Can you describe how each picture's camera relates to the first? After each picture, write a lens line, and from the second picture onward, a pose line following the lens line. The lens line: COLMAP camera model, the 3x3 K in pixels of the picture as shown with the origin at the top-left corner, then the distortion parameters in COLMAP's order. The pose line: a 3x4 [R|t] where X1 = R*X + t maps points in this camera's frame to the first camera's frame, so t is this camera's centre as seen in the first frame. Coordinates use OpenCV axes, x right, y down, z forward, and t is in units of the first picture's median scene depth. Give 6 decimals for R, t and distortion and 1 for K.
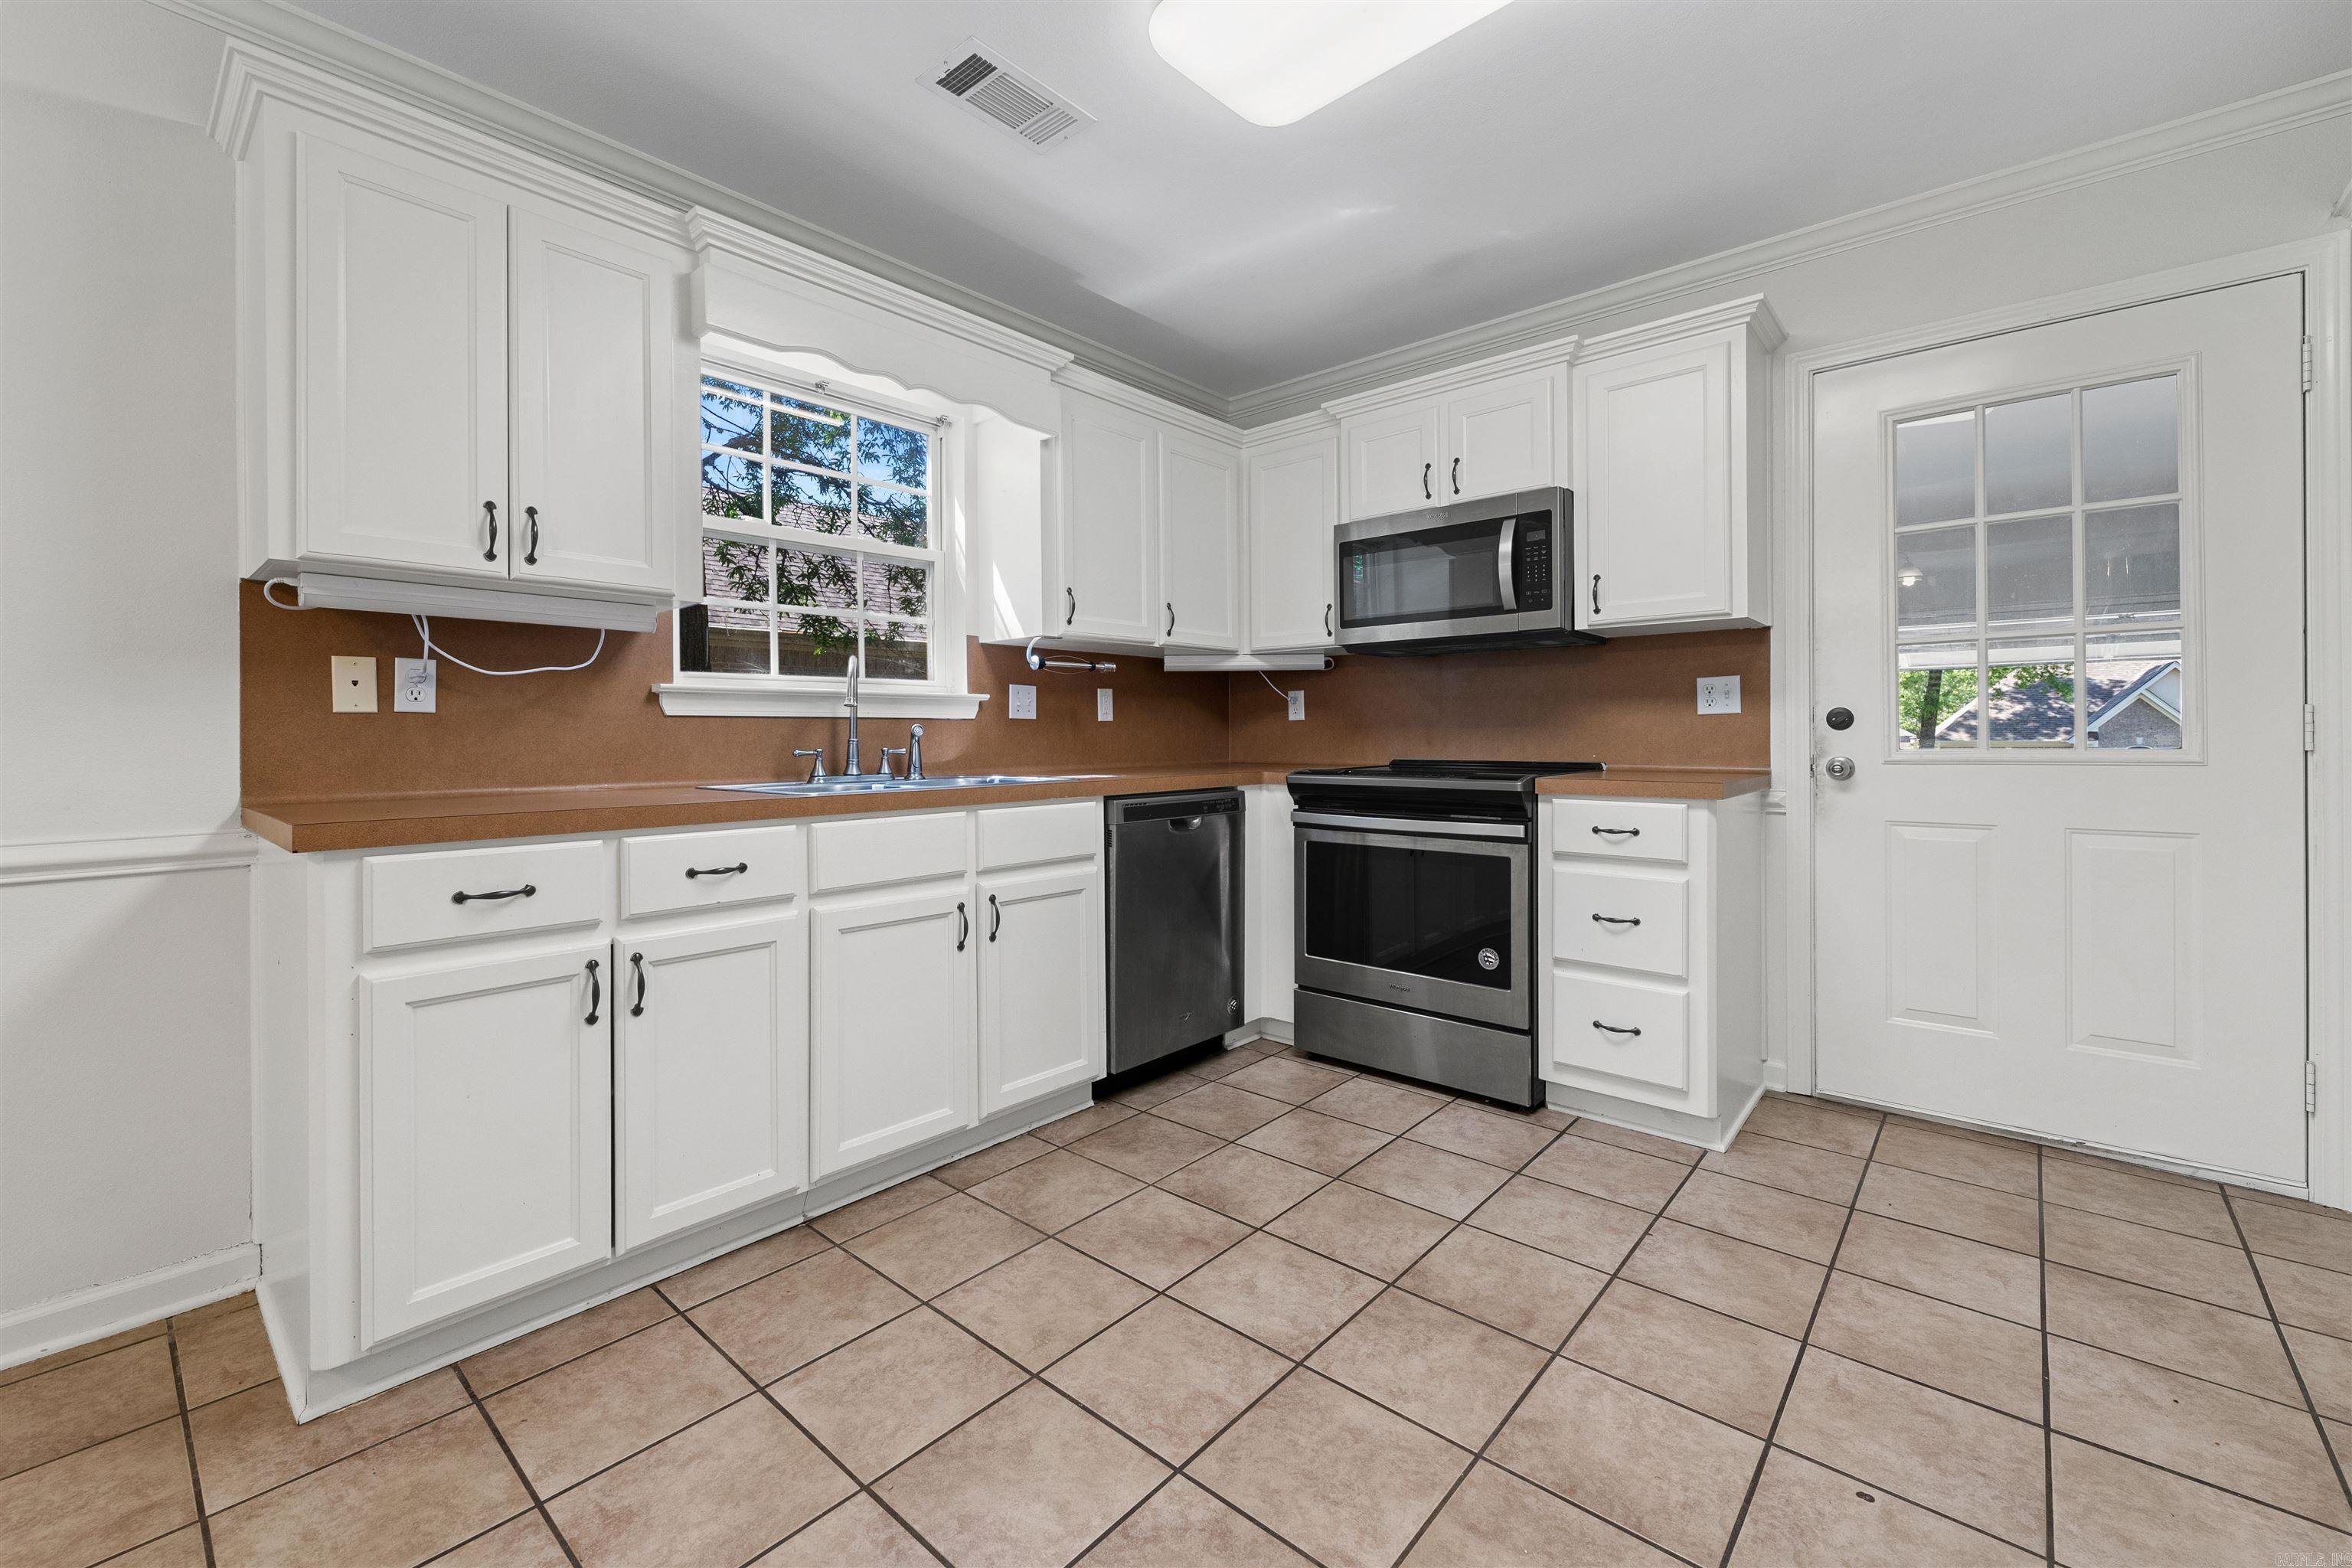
lens RADIAL K [[961.9, 0, 1165.4], [0, 961.9, 744.1], [0, 0, 1]] dist [0.006506, -0.003456]
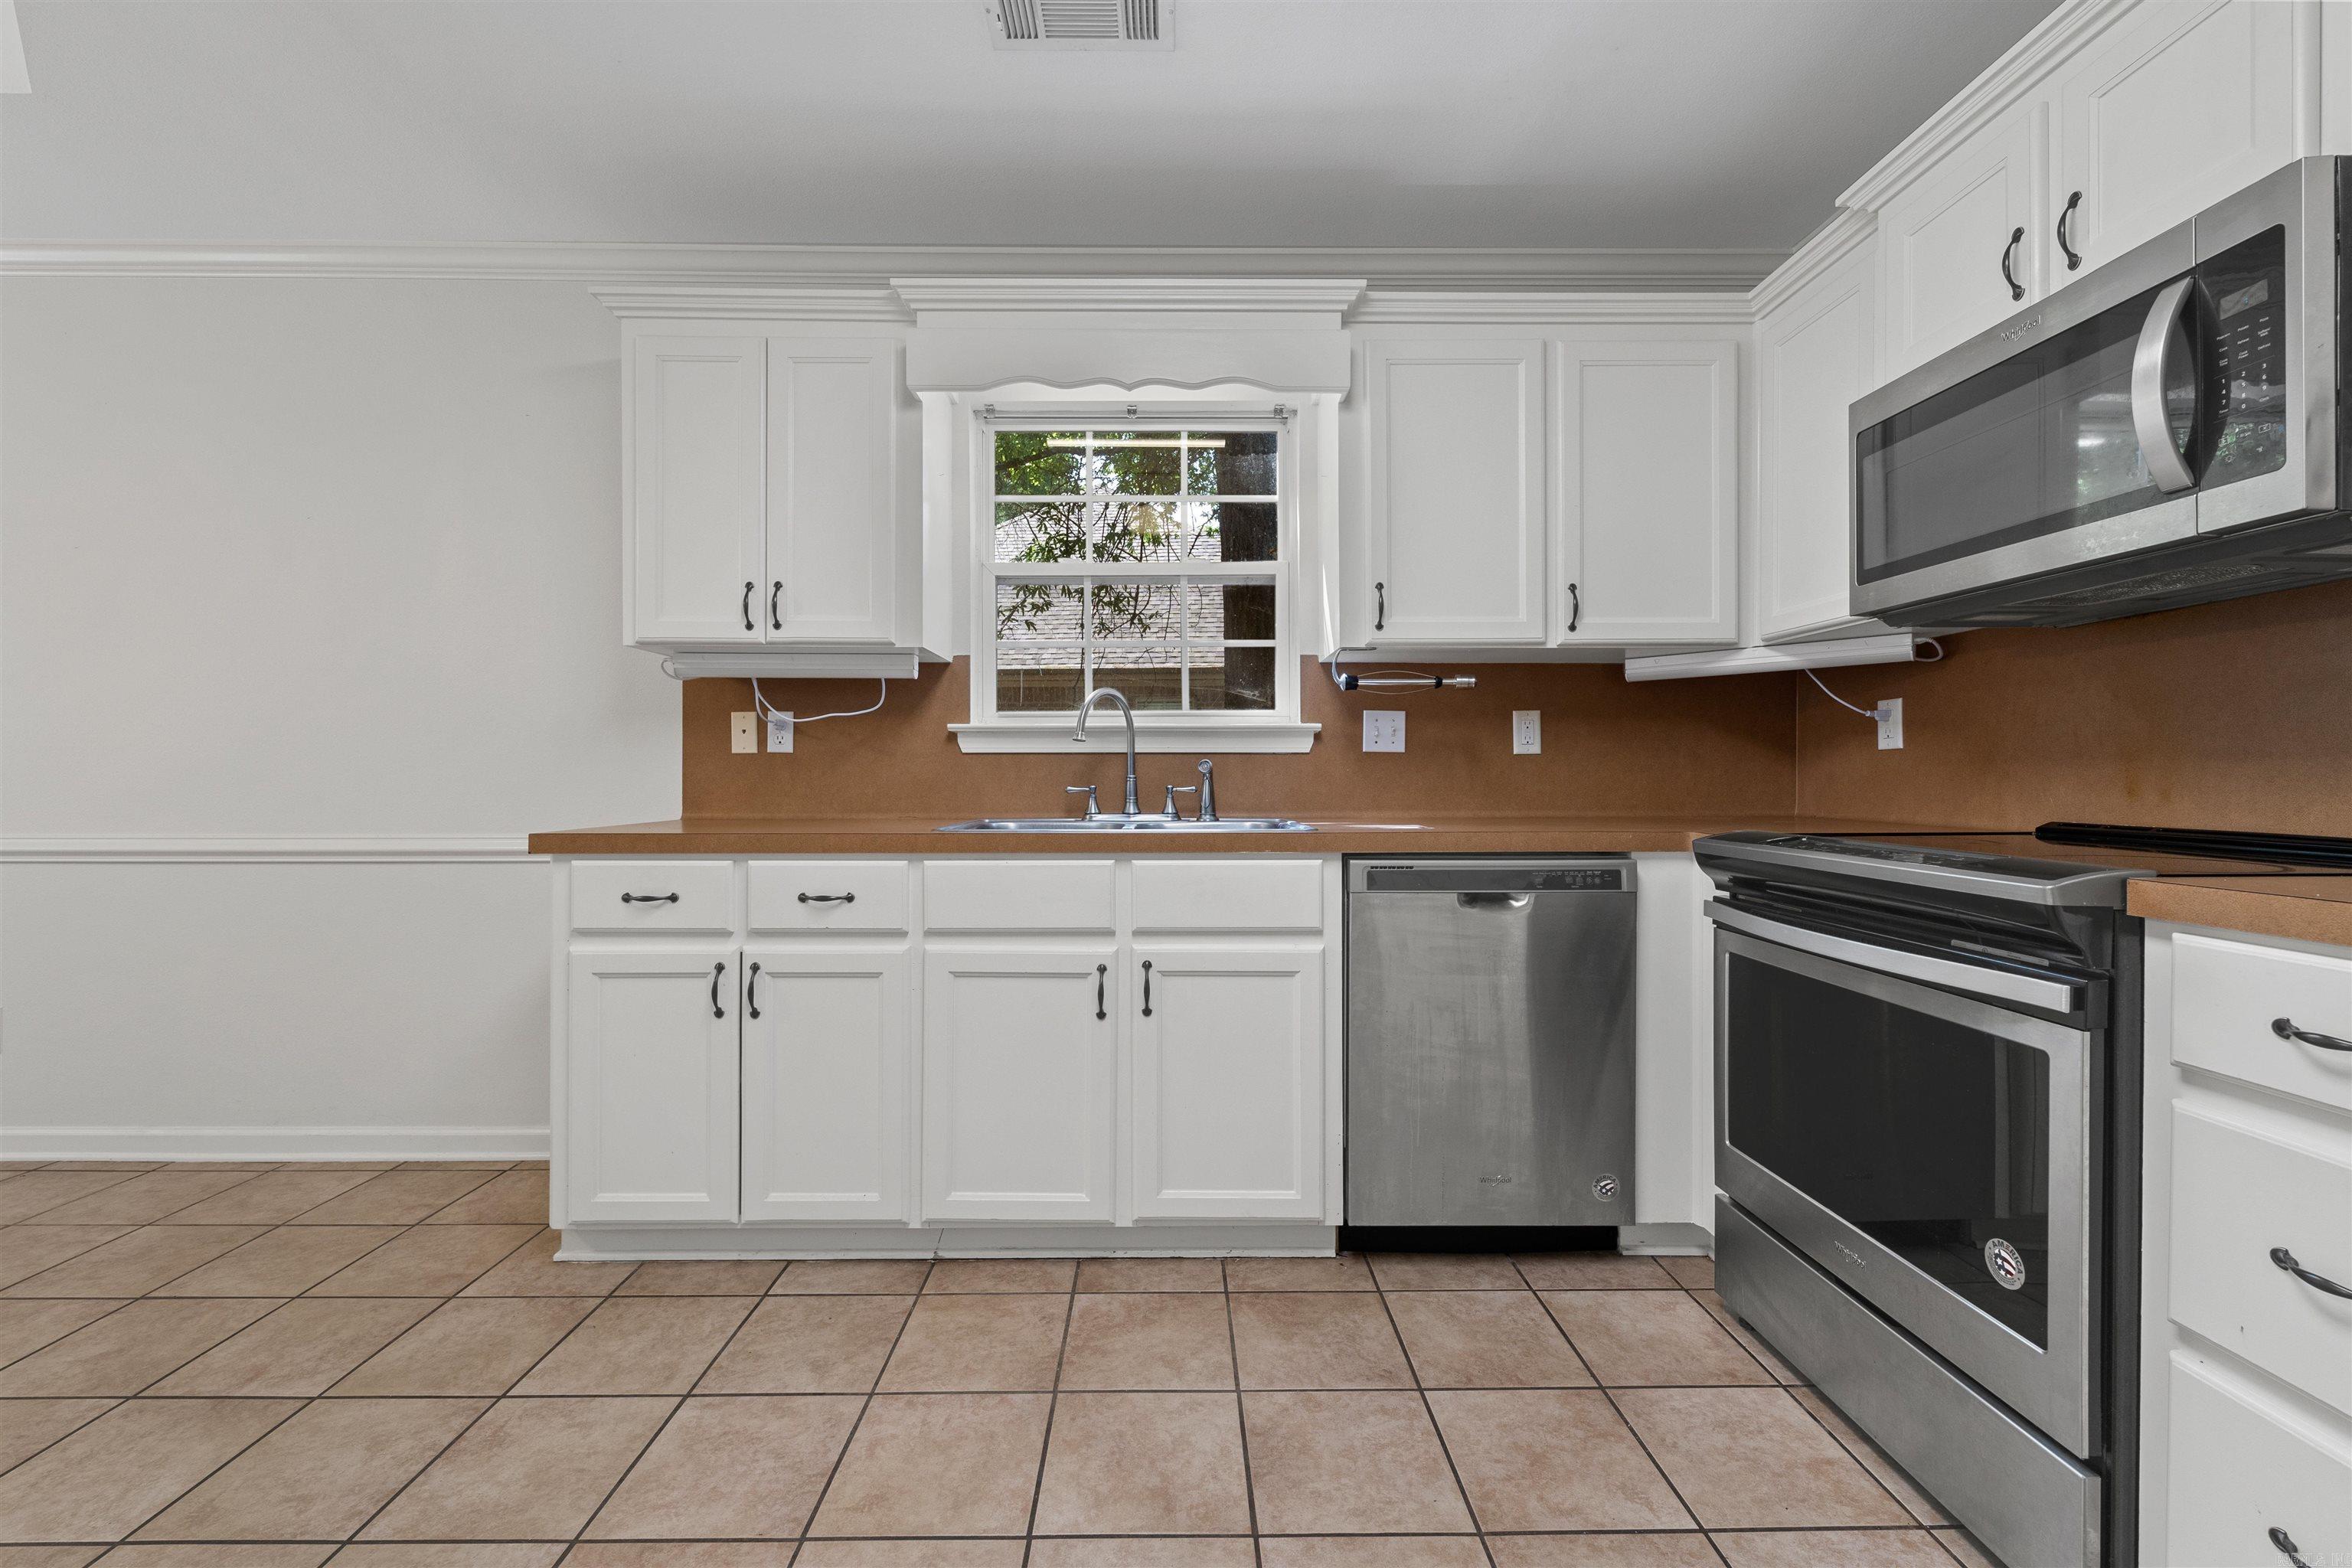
lens RADIAL K [[961.9, 0, 1182.1], [0, 961.9, 781.7], [0, 0, 1]] dist [0.006506, -0.003456]
pose [[0.672691, 0.011484, -0.739835, 0.439585], [-0.010052, 0.999929, 0.006381, -0.006125], [0.739855, 0.003144, 0.672759, 0.428276]]
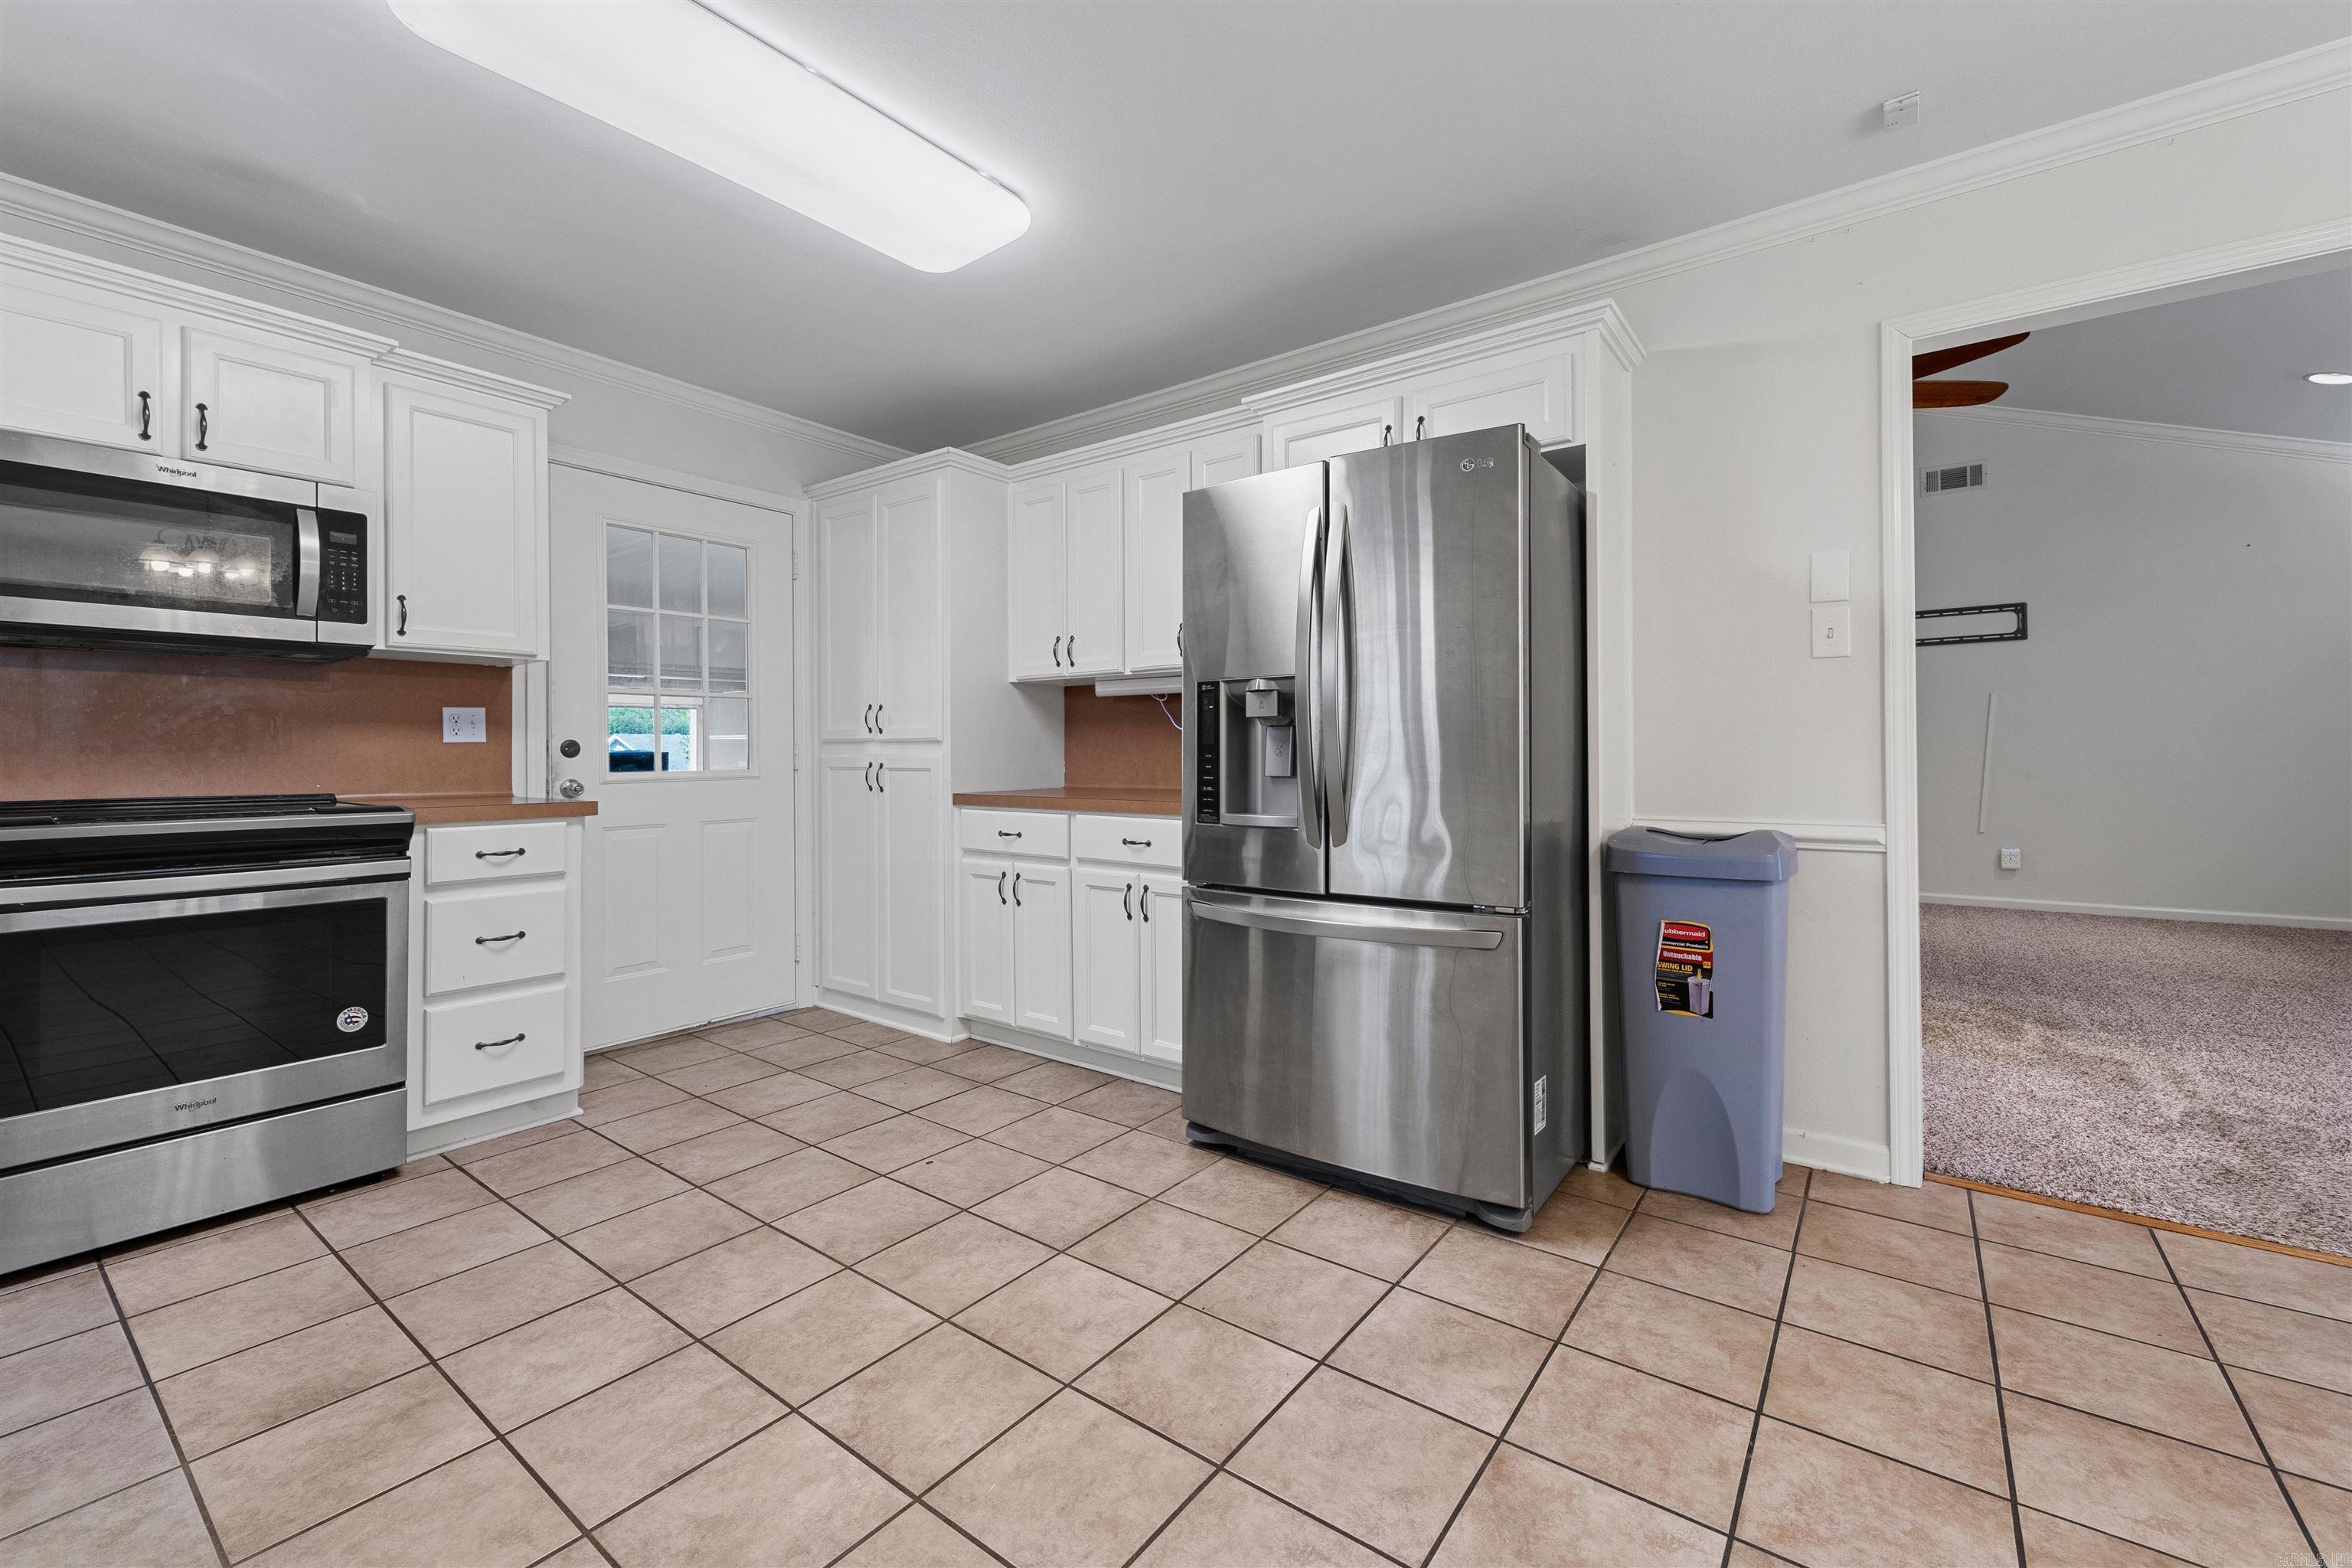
lens RADIAL K [[961.9, 0, 1173.2], [0, 961.9, 747.3], [0, 0, 1]] dist [0.006506, -0.003456]
pose [[-0.076572, 0.012498, 0.996986, -0.637297], [0.013128, 0.999847, -0.011526, -0.003473], [-0.996978, 0.012206, -0.076725, 0.347722]]
